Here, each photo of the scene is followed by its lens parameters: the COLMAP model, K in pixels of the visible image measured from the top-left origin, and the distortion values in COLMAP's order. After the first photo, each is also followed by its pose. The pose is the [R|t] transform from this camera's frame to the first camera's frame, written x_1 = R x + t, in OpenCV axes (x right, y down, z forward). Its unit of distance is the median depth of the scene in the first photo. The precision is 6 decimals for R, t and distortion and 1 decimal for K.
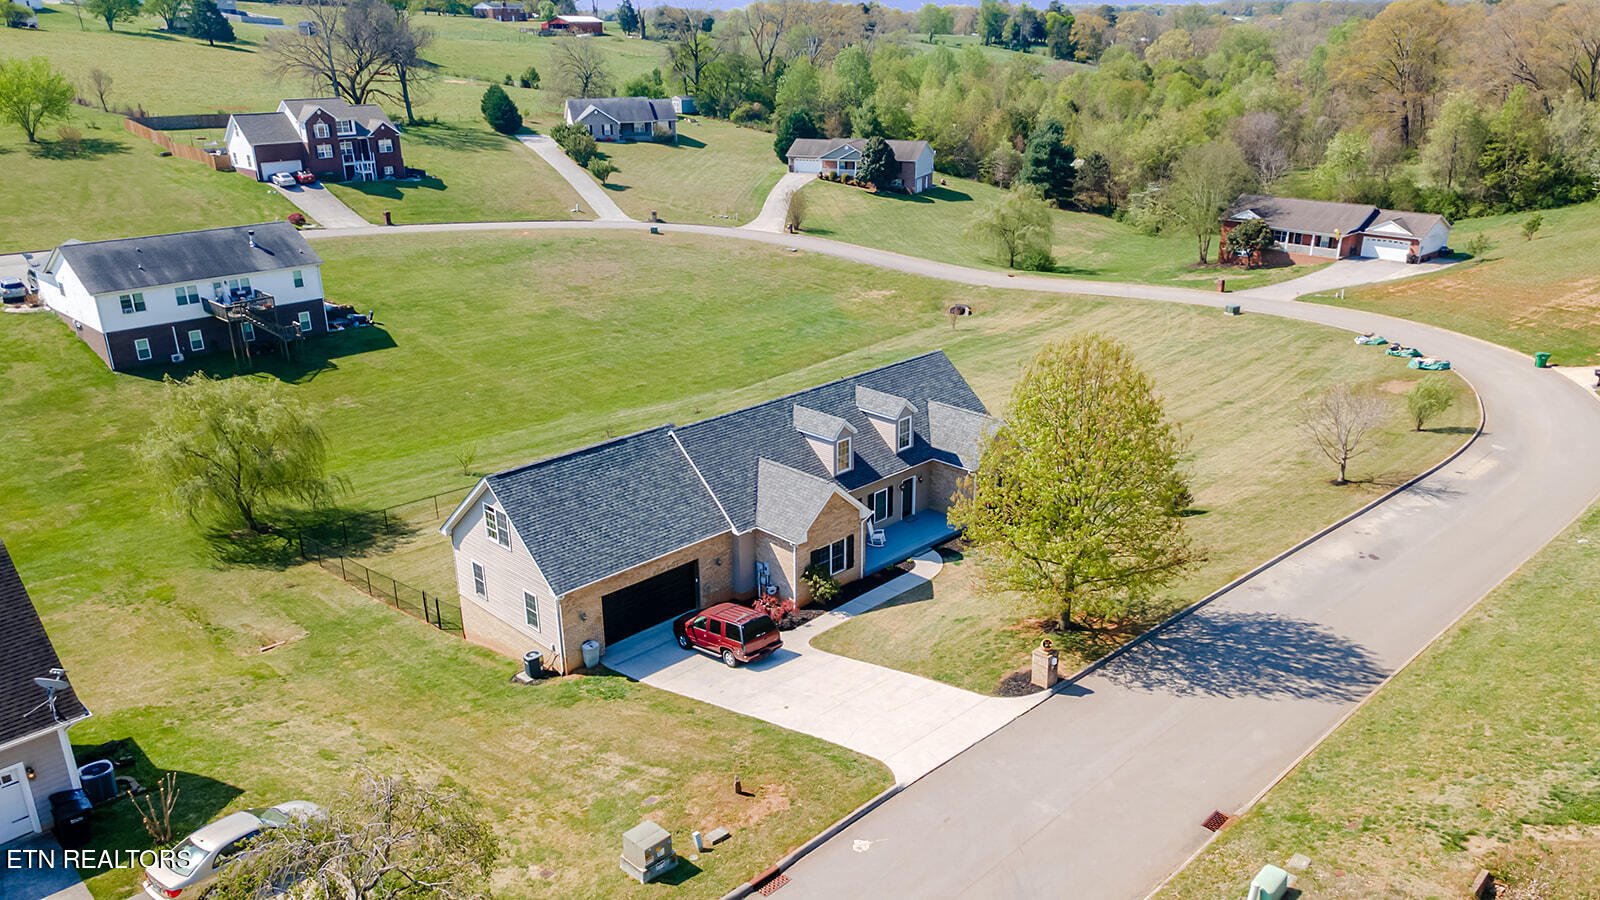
lens RADIAL K [[1169.9, 0, 800.0], [0, 1169.9, 450.0], [0, 0, 1]] dist [0.029806, 0.004347]
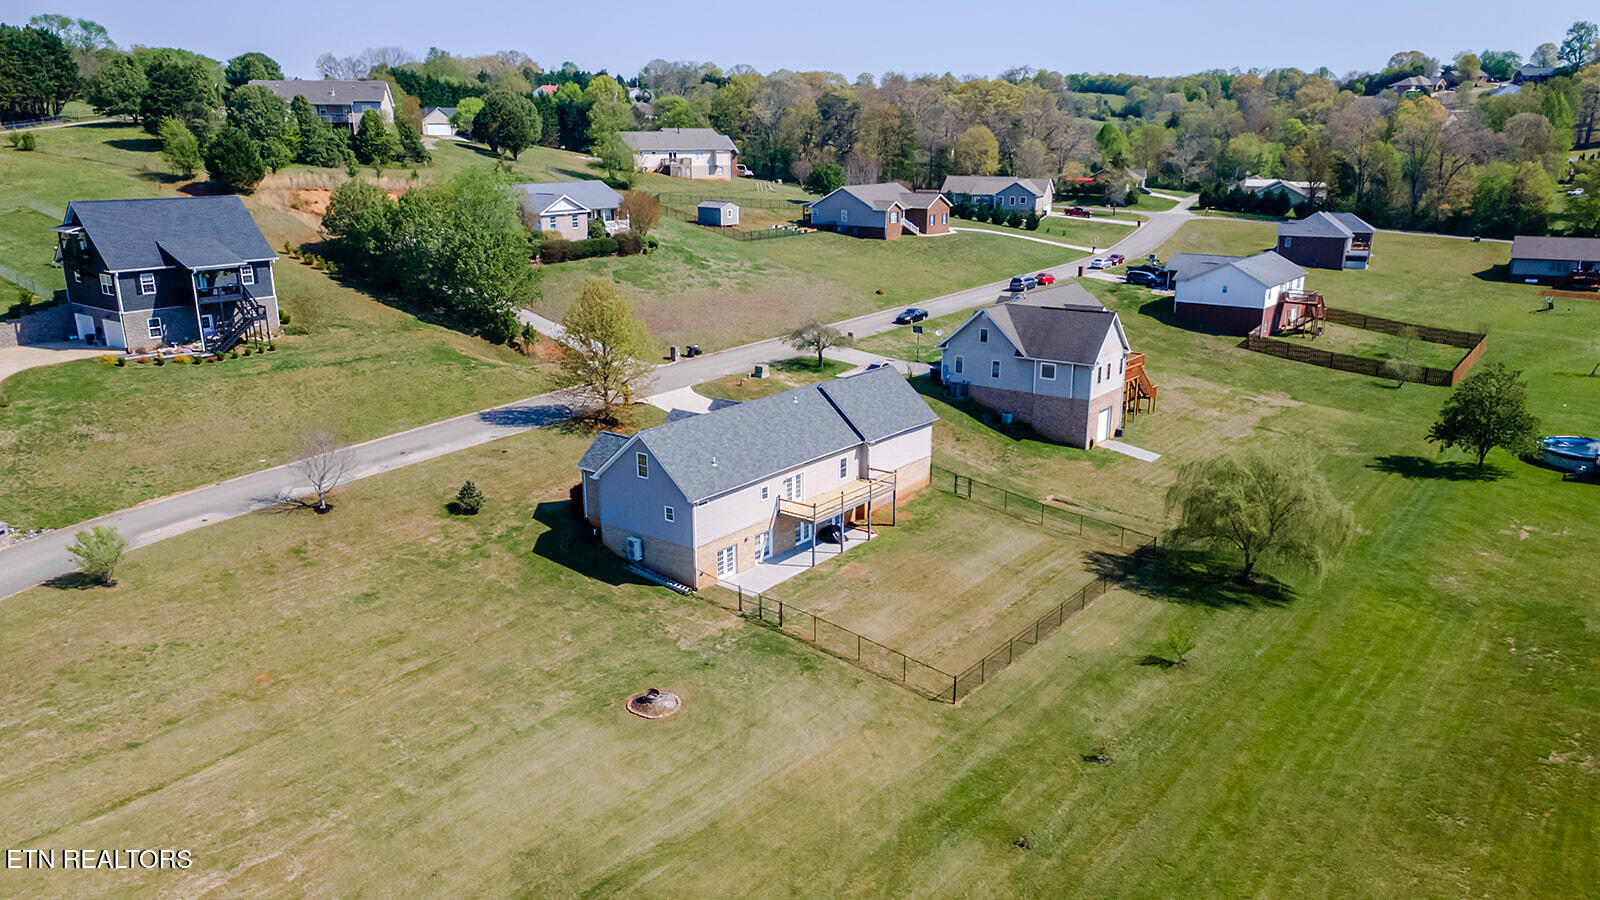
lens RADIAL K [[1169.9, 0, 800.0], [0, 1169.9, 450.0], [0, 0, 1]] dist [0.029806, 0.004347]
pose [[-0.988789, 0.041743, -0.143368, 0.064784], [-0.049808, 0.812940, 0.580213, -0.358279], [0.140769, 0.580849, -0.801747, 0.948128]]
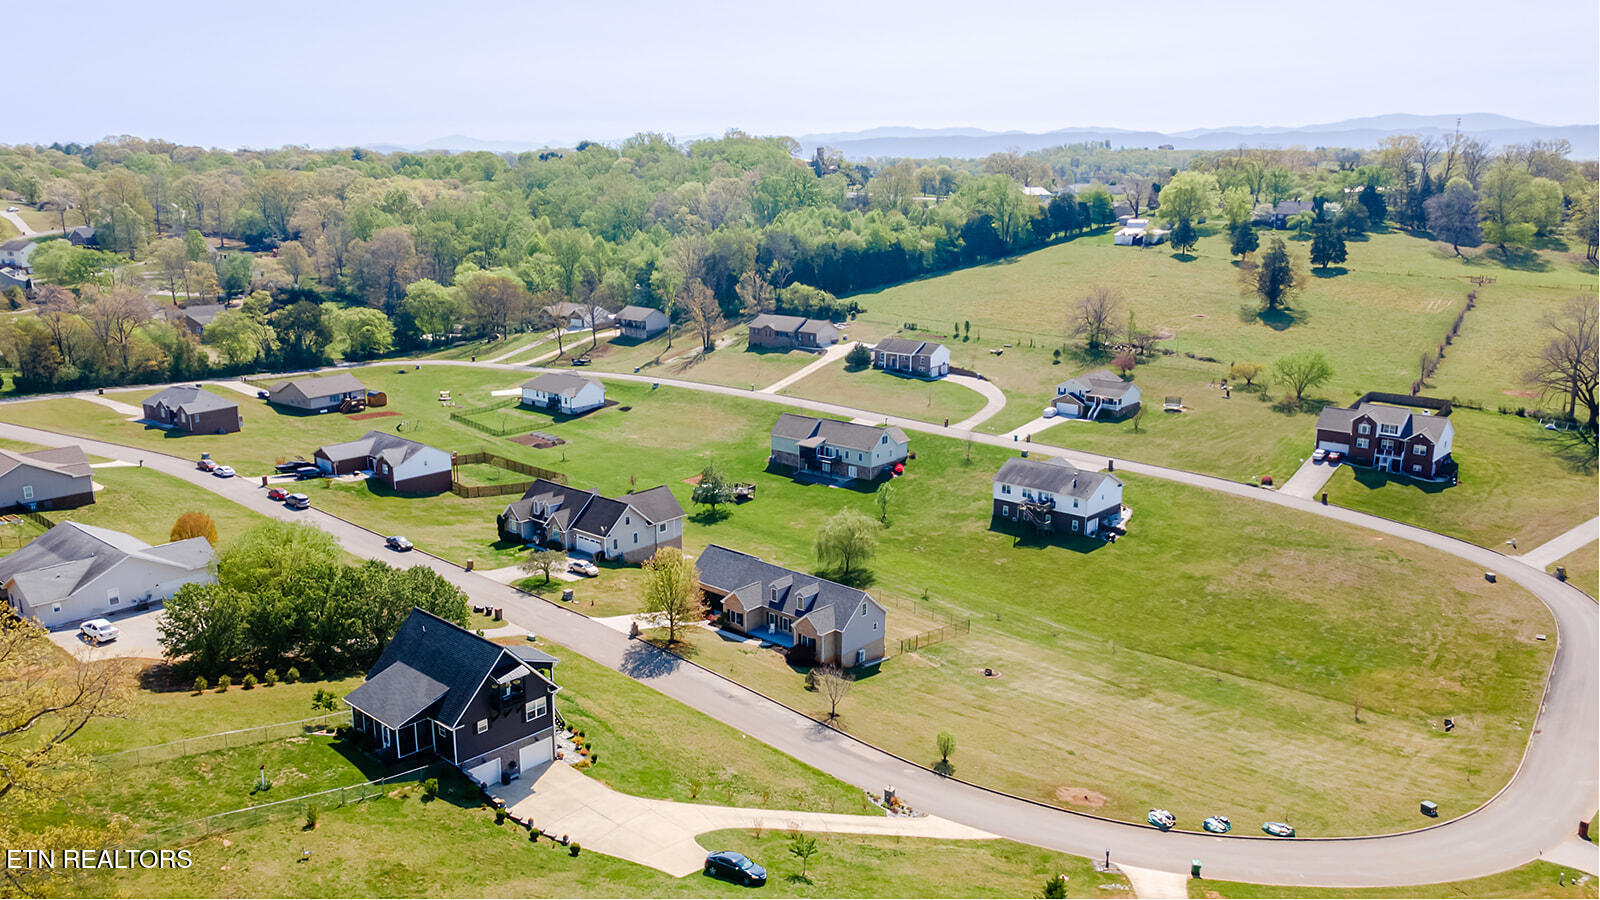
lens RADIAL K [[1169.9, 0, 800.0], [0, 1169.9, 450.0], [0, 0, 1]] dist [0.029806, 0.004347]
pose [[0.051752, 0.233183, -0.971055, 1.060058], [-0.343185, 0.917293, 0.201983, -0.356070], [0.937841, 0.322798, 0.127497, 0.261248]]
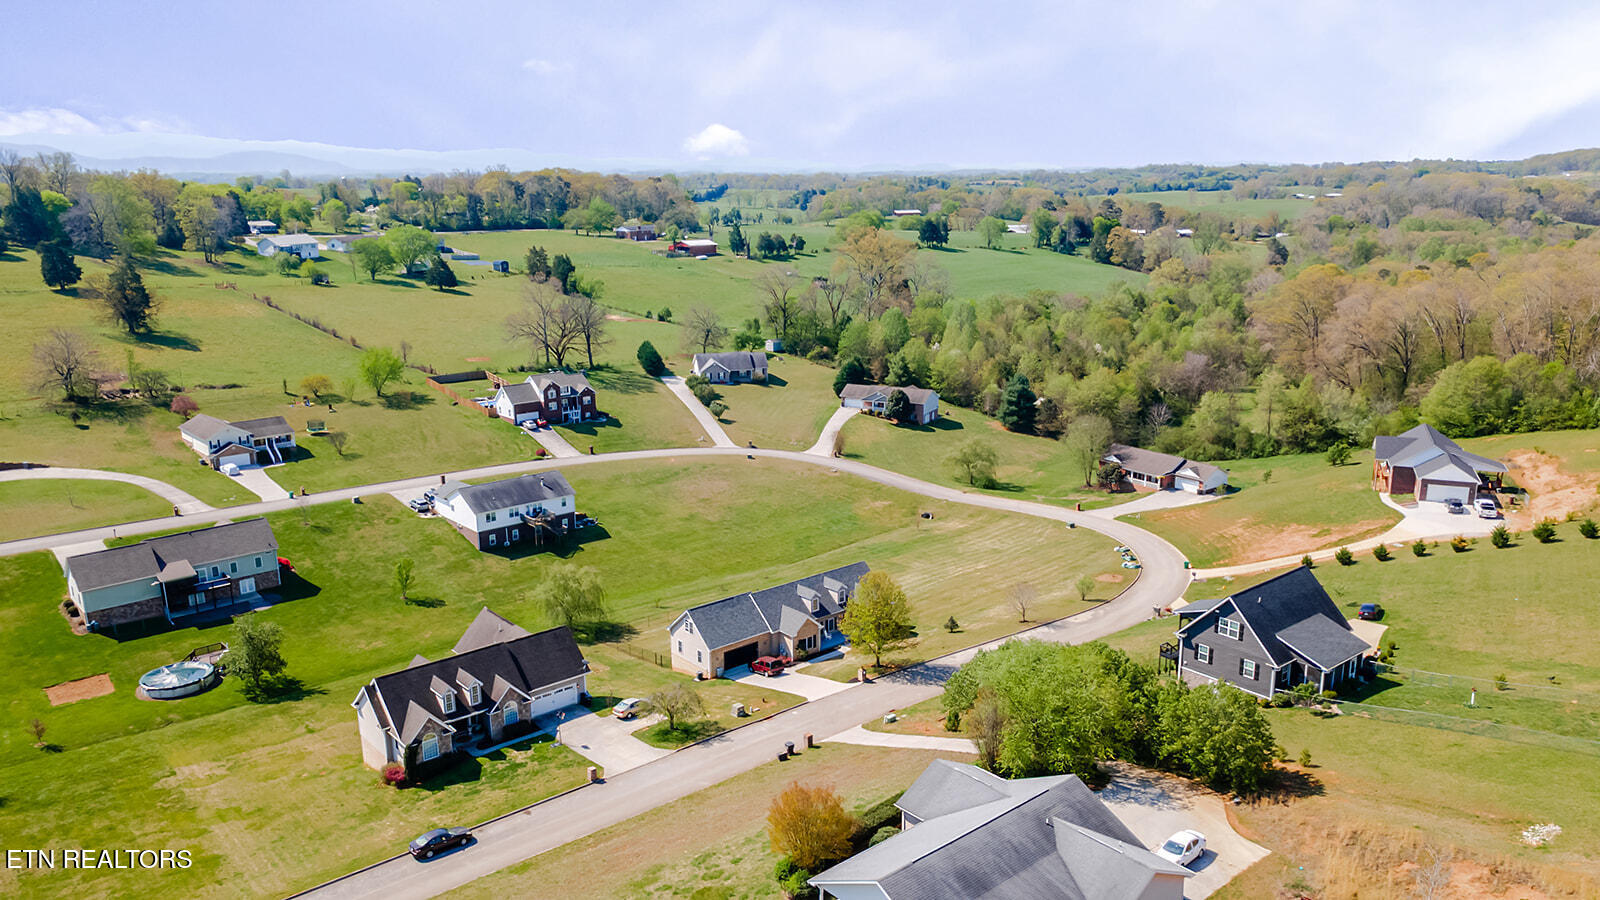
lens RADIAL K [[1152.2, 0, 800.0], [0, 1152.2, 450.0], [0, 0, 1]] dist [0.051734, 0.001269]
pose [[0.996574, 0.016151, -0.081114, 0.087506], [-0.025507, 0.992960, -0.115667, -0.016989], [0.078675, 0.117340, 0.989970, -0.675859]]
